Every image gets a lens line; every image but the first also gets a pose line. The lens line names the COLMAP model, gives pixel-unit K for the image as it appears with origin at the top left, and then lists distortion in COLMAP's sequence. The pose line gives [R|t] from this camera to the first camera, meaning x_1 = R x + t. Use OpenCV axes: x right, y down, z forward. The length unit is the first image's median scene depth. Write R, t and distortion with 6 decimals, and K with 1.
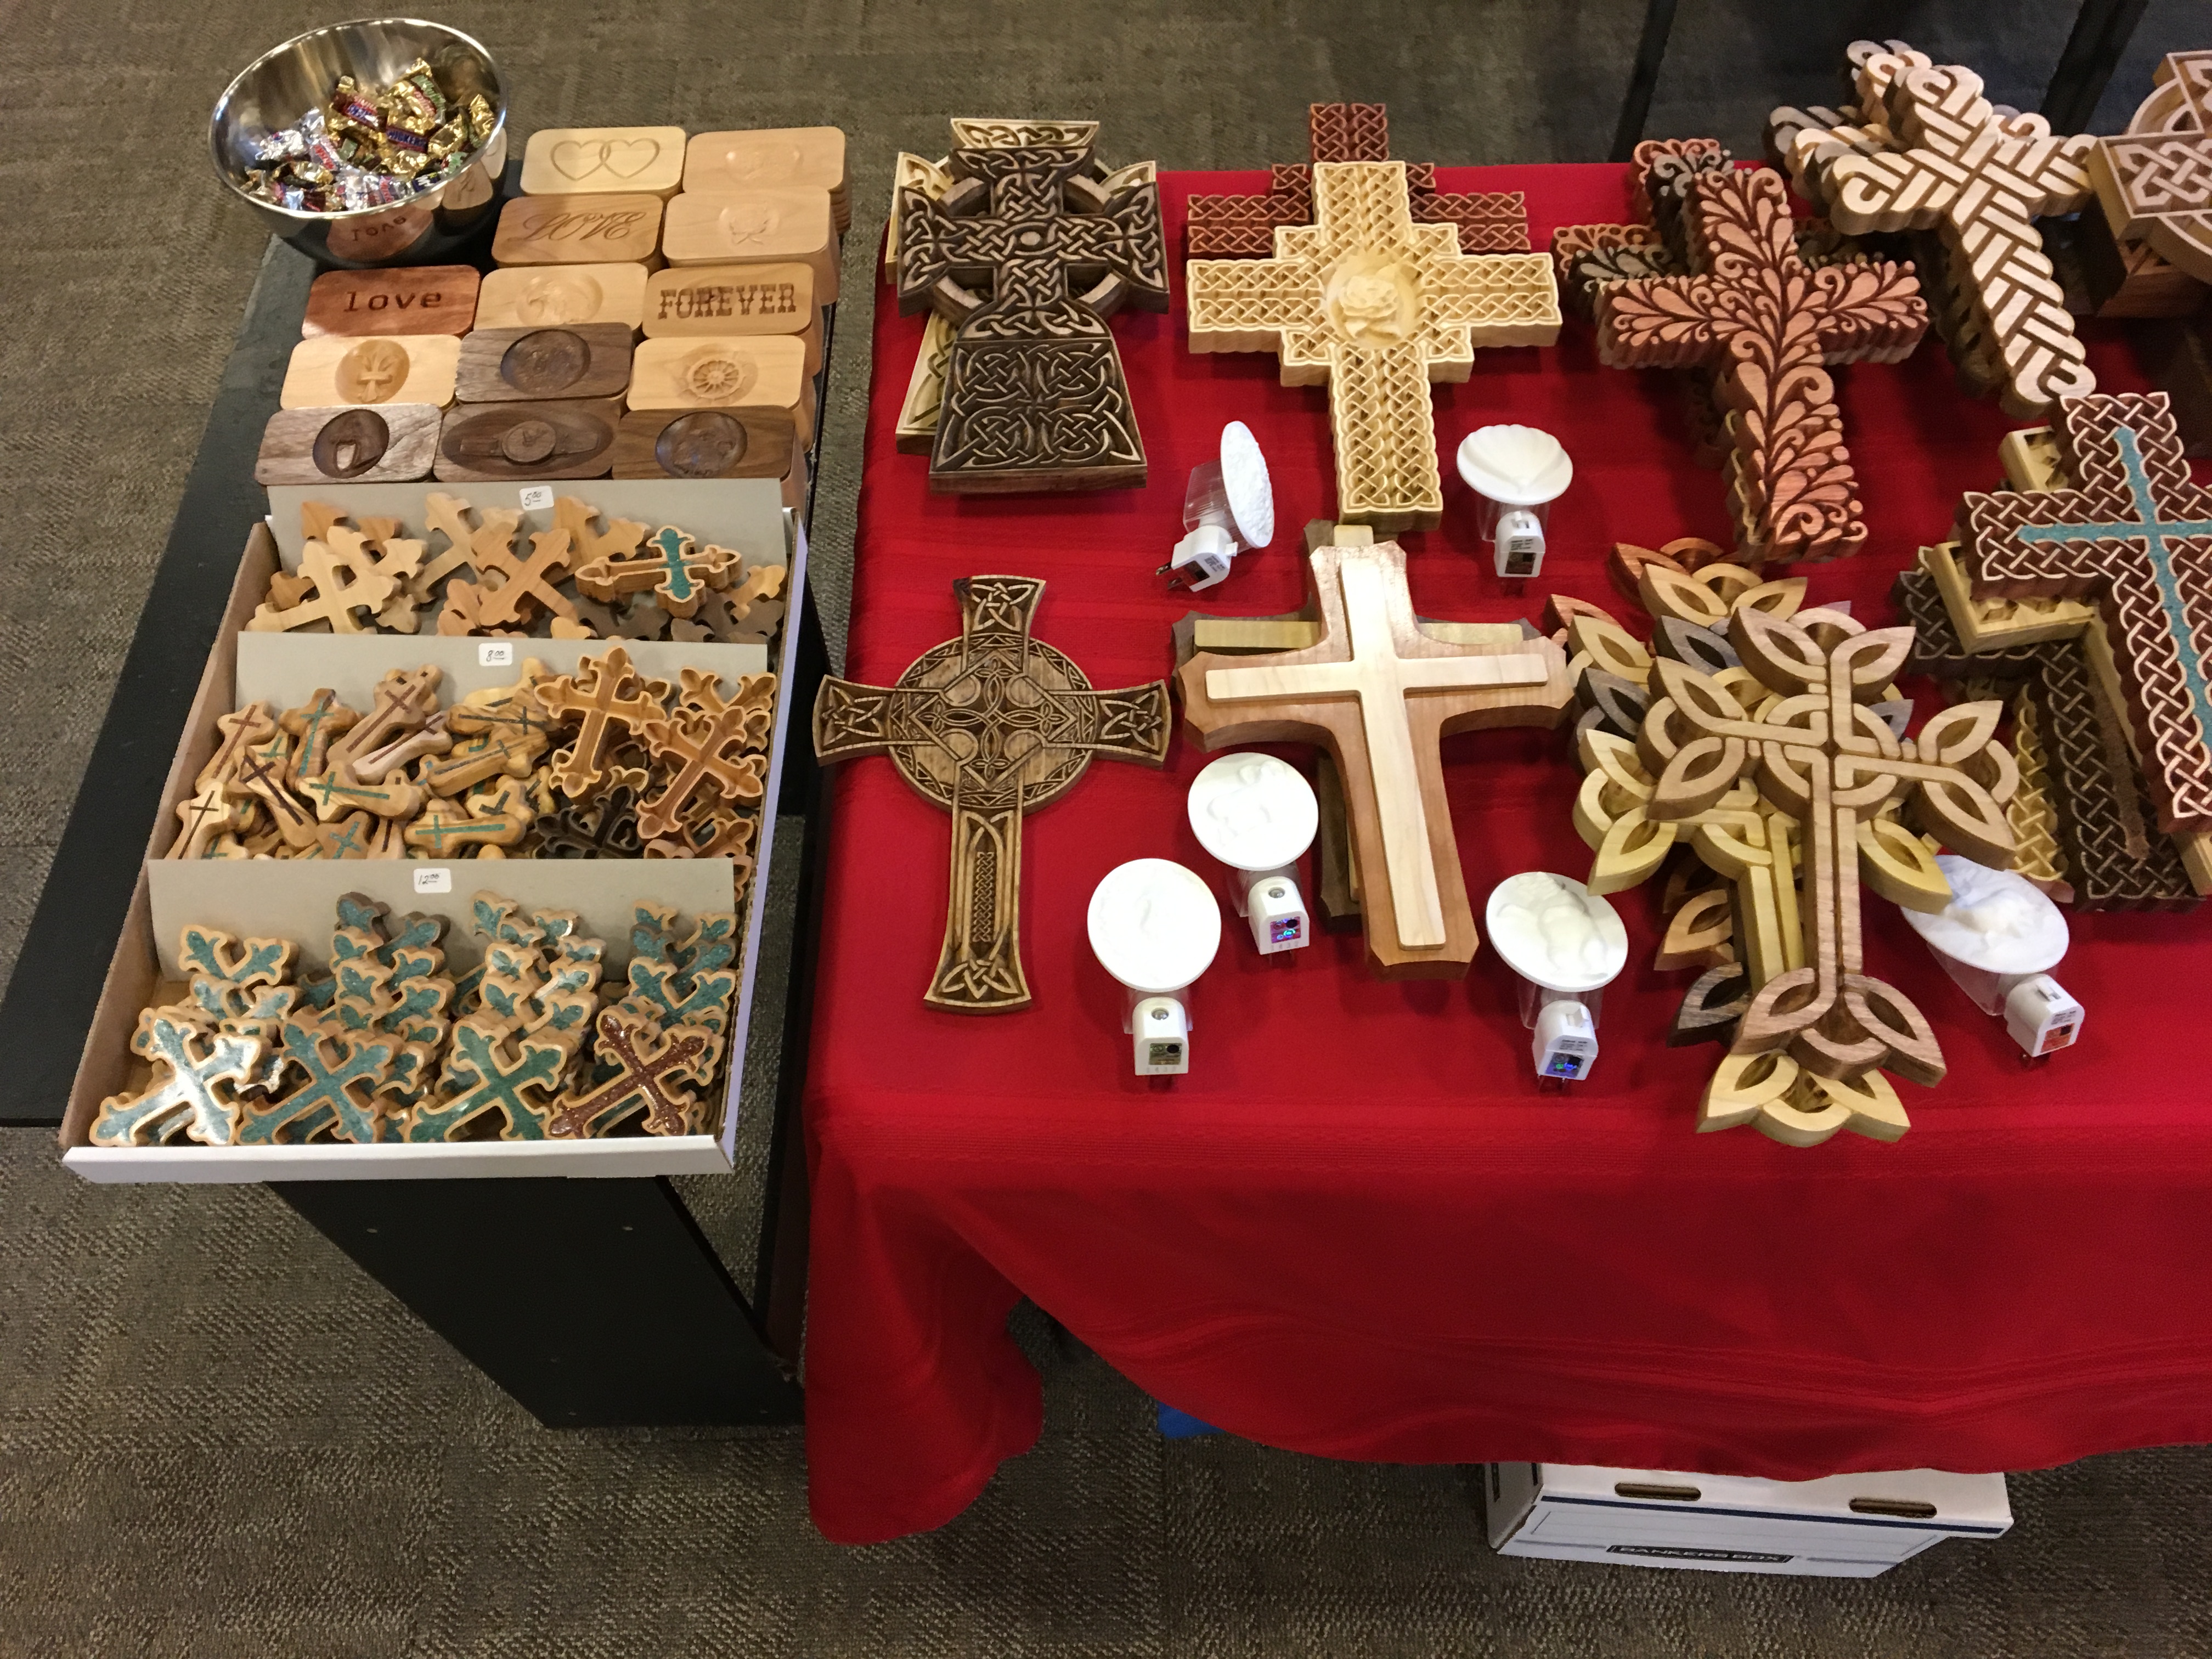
lens RADIAL K [[1873.6, 0, 1105.9], [0, 1873.6, 815.7], [0, 0, 1]] dist [0.082974, -0.125086]
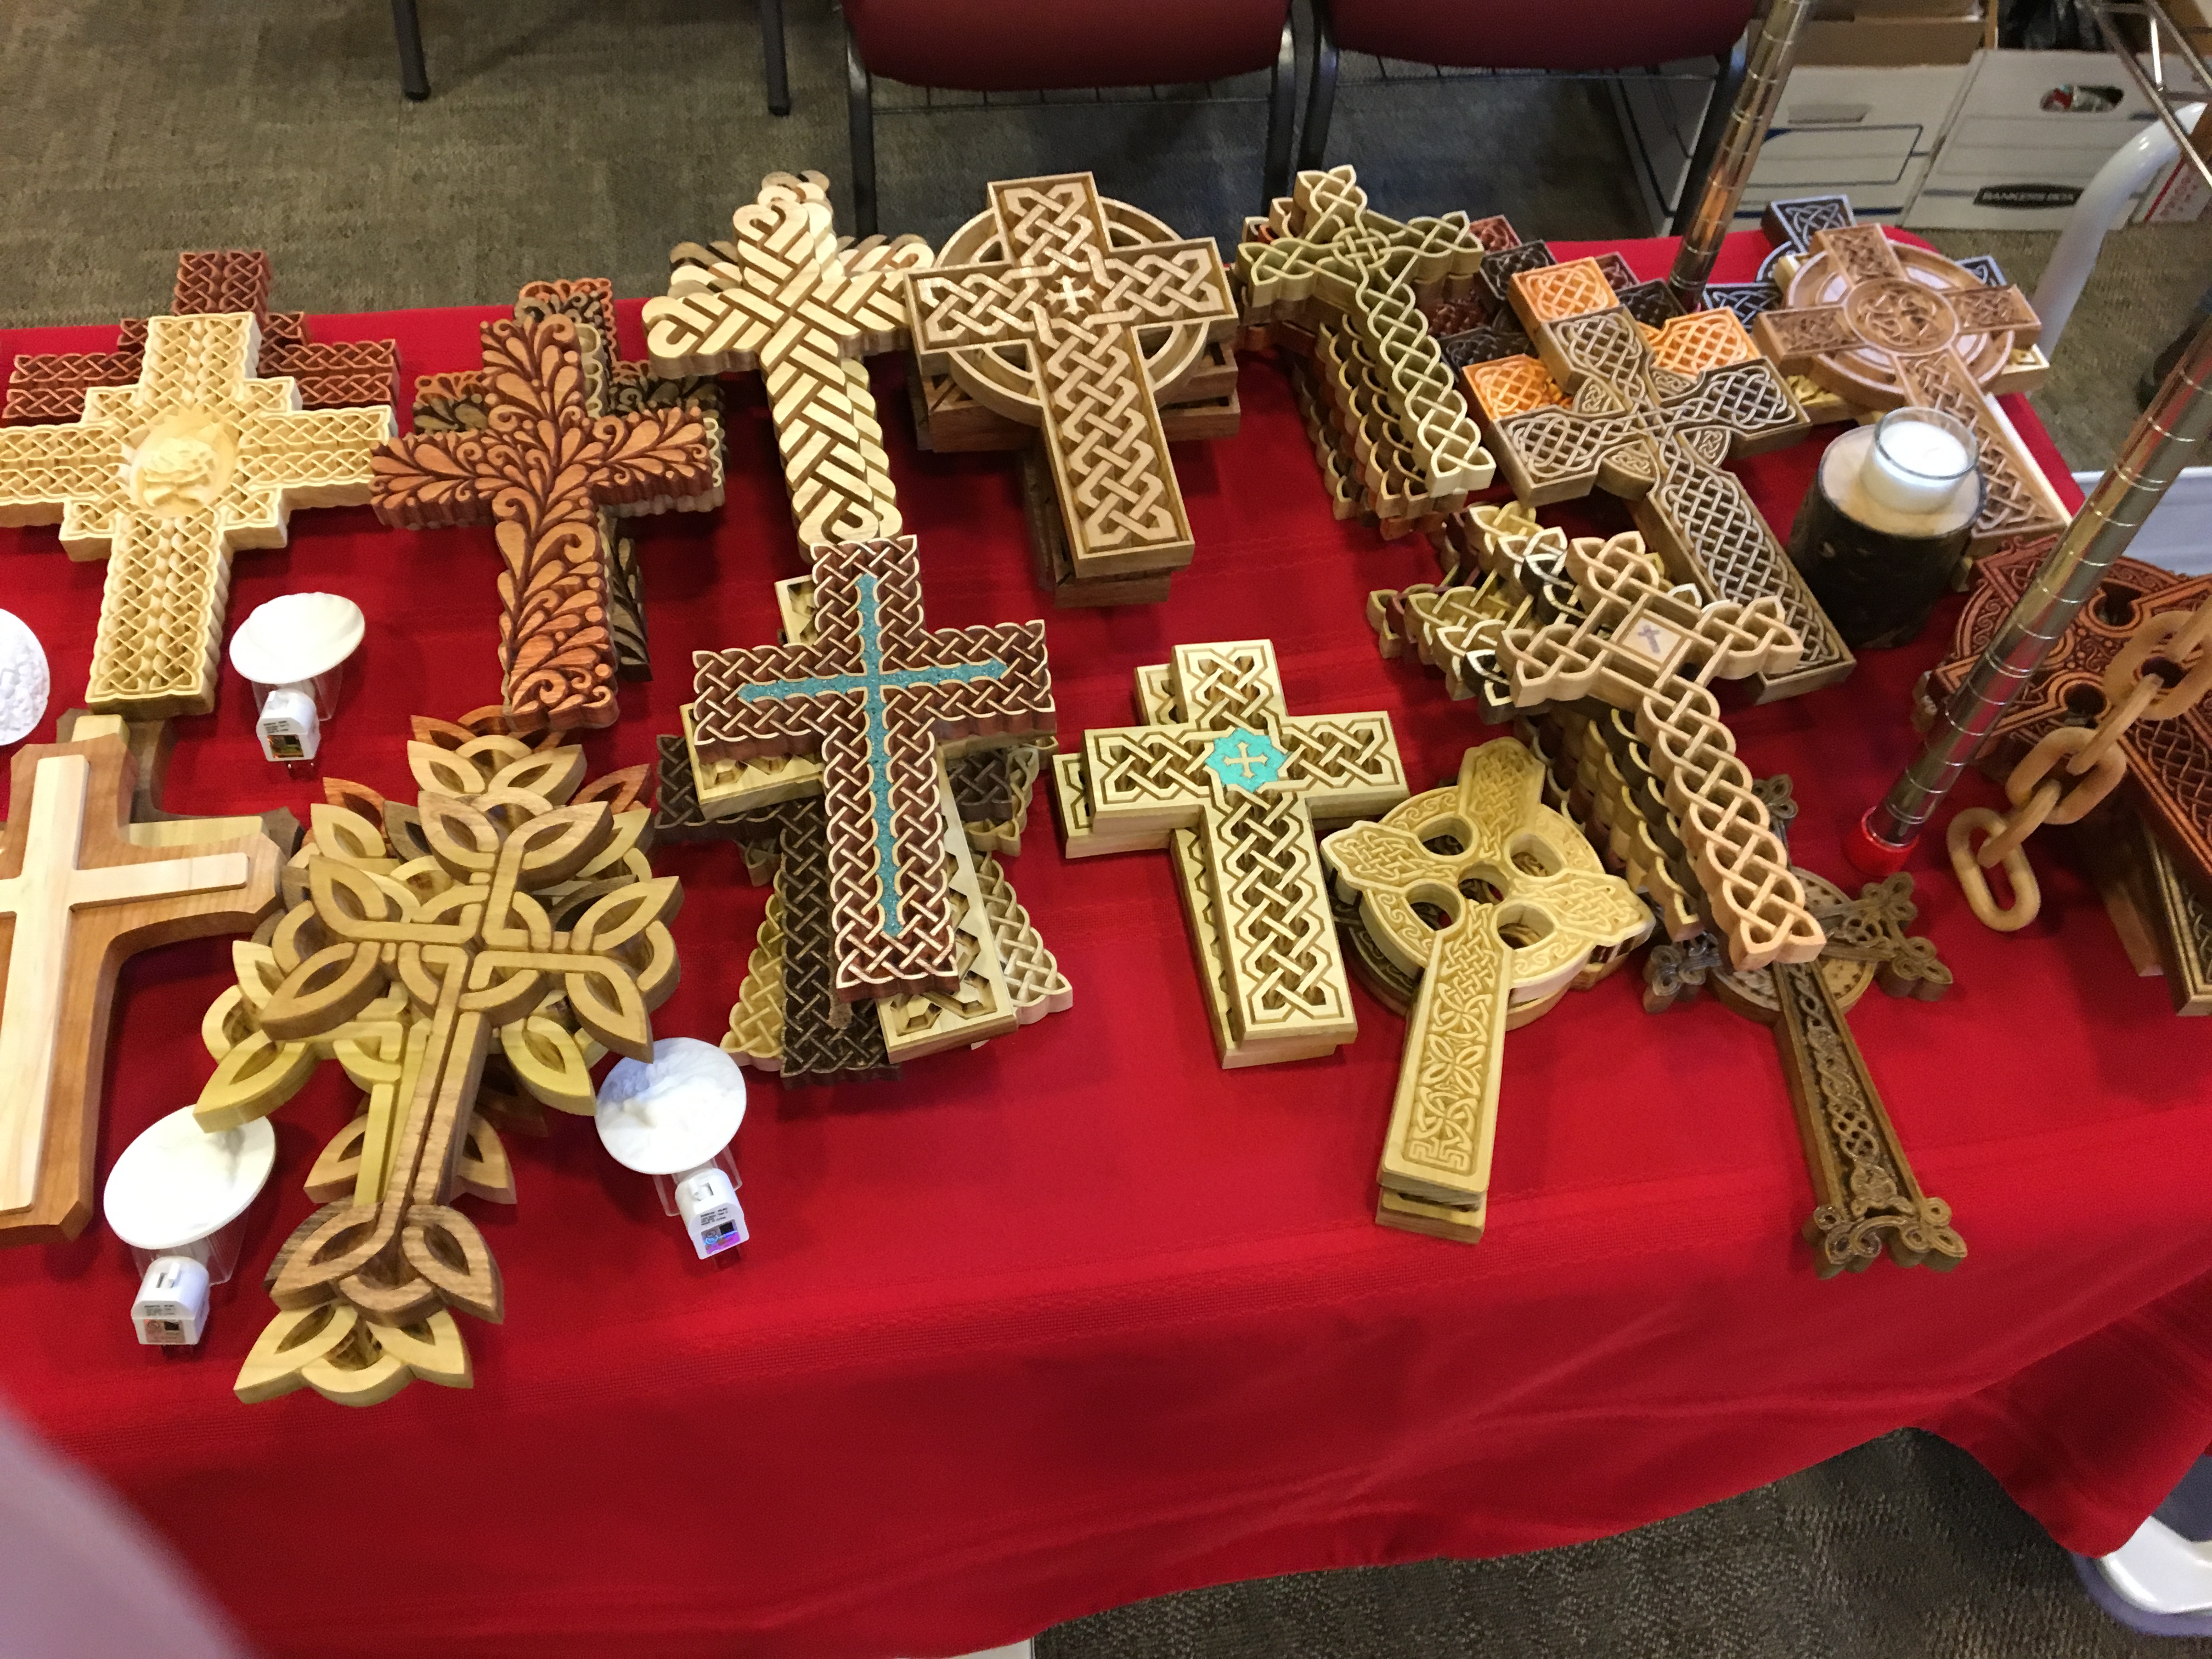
lens RADIAL K [[1861.3, 0, 1089.1], [0, 1861.3, 819.2], [0, 0, 1]] dist [0.082801, -0.120066]
pose [[0.988786, -0.076038, 0.128532, 0.489028], [0.081376, 0.996004, -0.036793, -0.033413], [-0.125221, 0.046840, 0.991023, 0.044430]]
